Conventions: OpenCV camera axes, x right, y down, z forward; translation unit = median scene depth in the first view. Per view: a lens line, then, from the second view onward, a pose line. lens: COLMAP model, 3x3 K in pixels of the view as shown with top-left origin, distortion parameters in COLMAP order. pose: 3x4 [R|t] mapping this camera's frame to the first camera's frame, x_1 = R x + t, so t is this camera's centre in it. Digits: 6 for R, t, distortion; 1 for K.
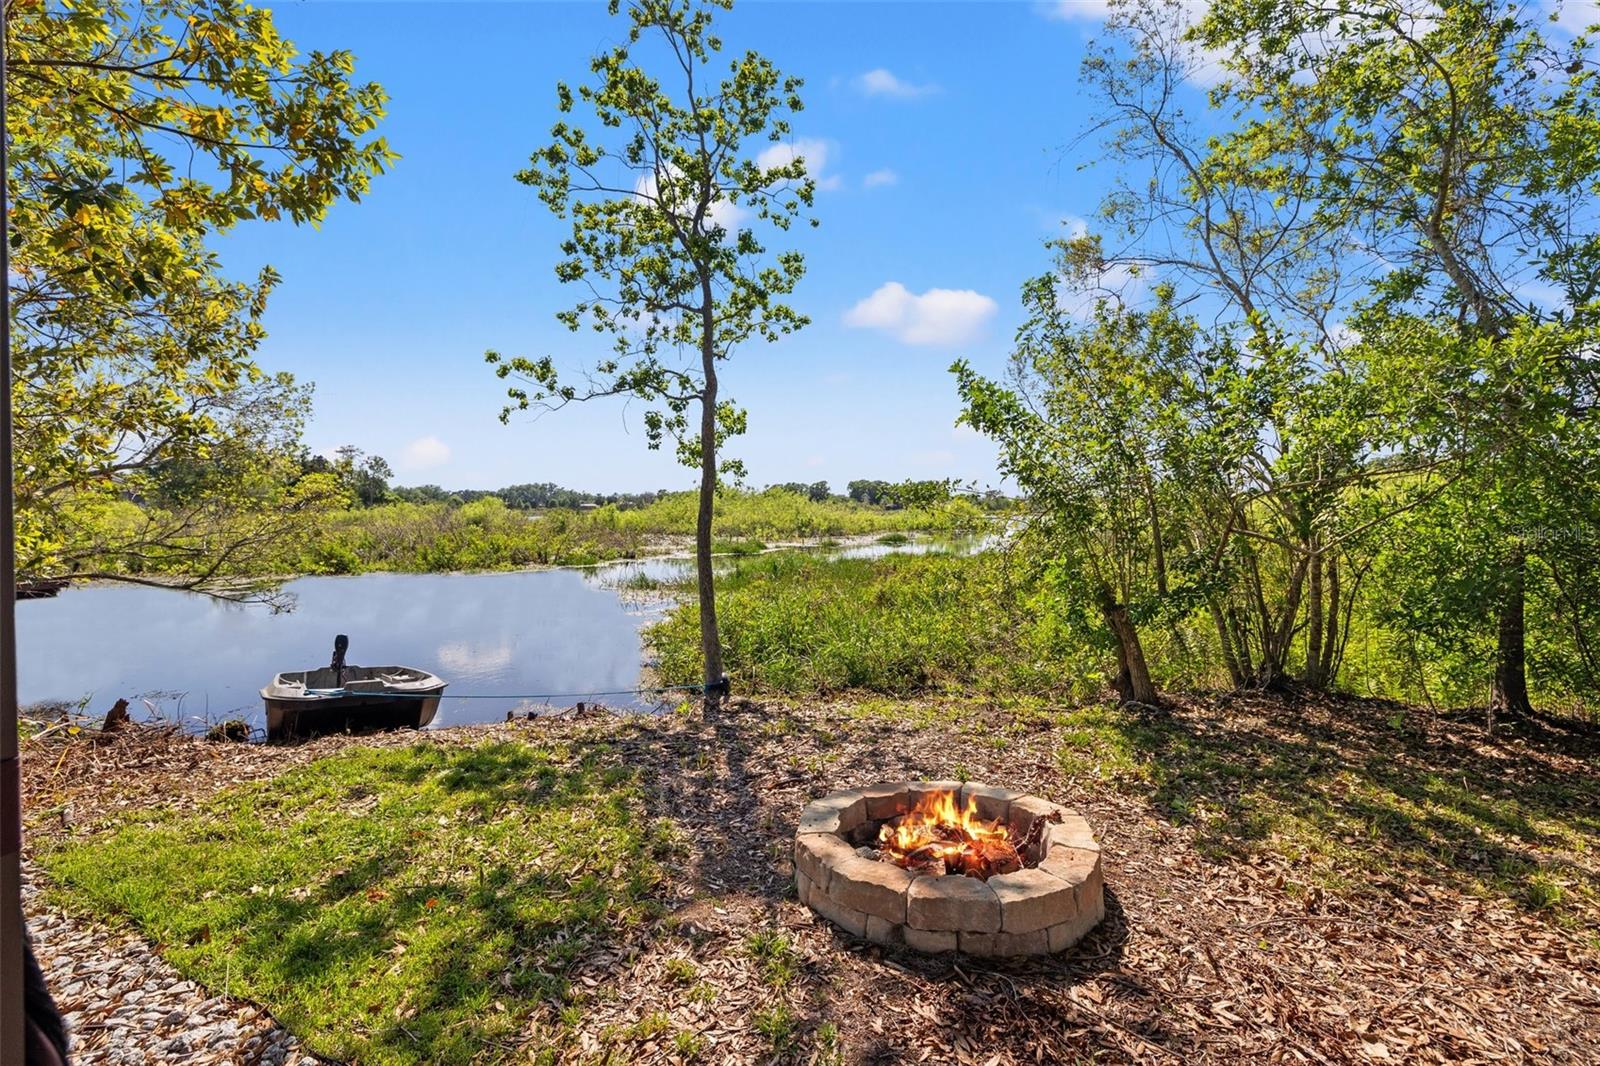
lens RADIAL K [[694.9, 0, 800.0], [0, 694.9, 533.0], [0, 0, 1]] dist [0.001535, -0.000754]
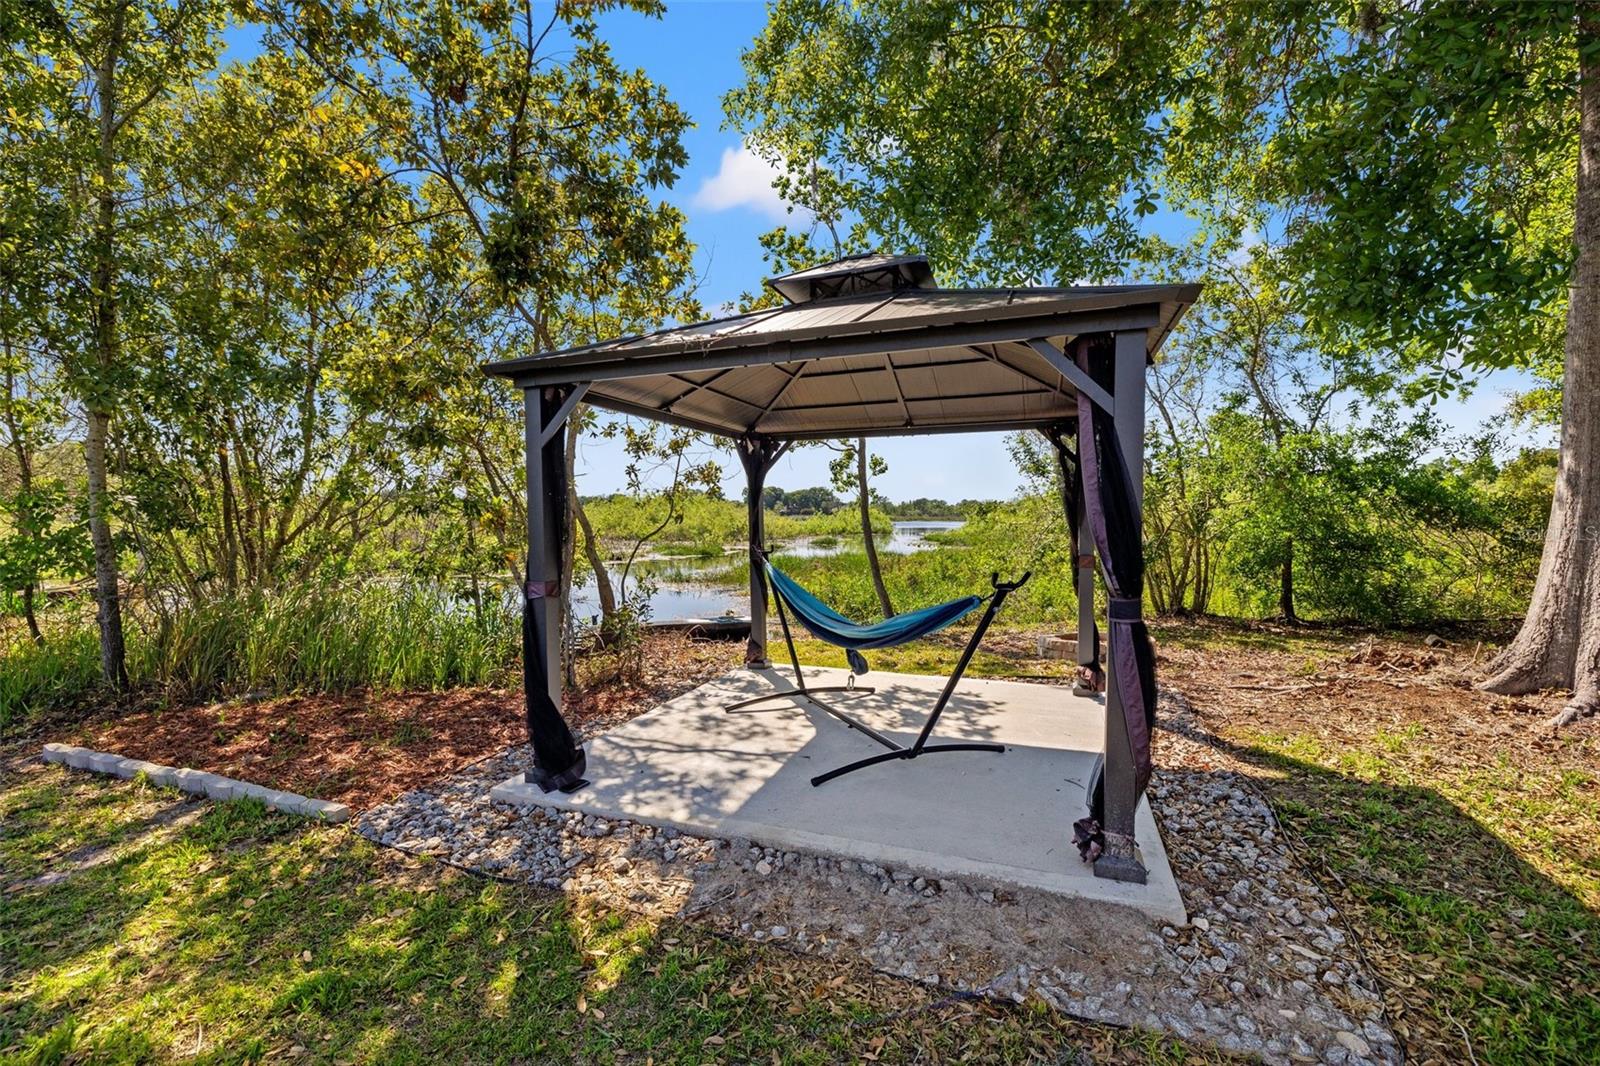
lens RADIAL K [[694.9, 0, 800.0], [0, 694.9, 533.0], [0, 0, 1]] dist [0.001535, -0.000754]
pose [[0.987290, -0.003778, 0.158886, -0.481058], [0.004943, 0.999964, -0.006939, 0.009457], [-0.158854, 0.007636, 0.987273, -0.533528]]
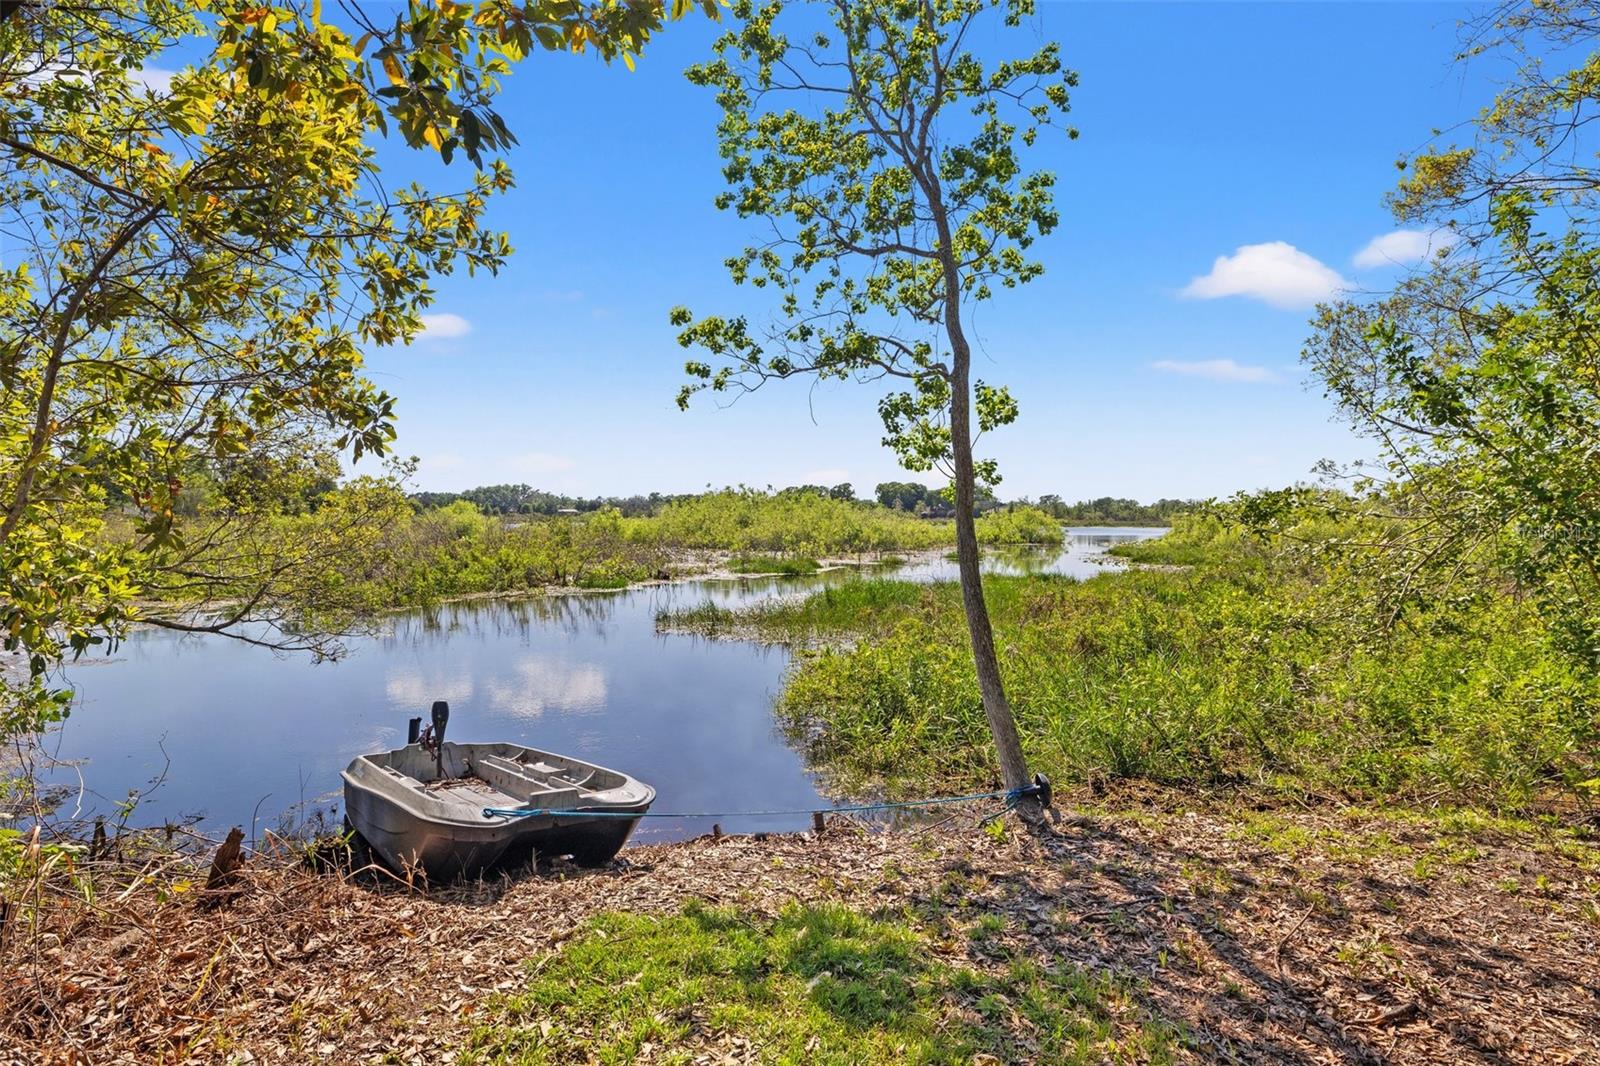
lens RADIAL K [[825.5, 0, 777.5], [0, 825.5, 525.0], [0, 0, 1]] dist [0.000760, 0.000032]
pose [[0.999002, 0.005109, -0.044374, -0.249374], [-0.006157, 0.999704, -0.023518, -0.017694], [0.044241, 0.023768, 0.998738, 0.140218]]
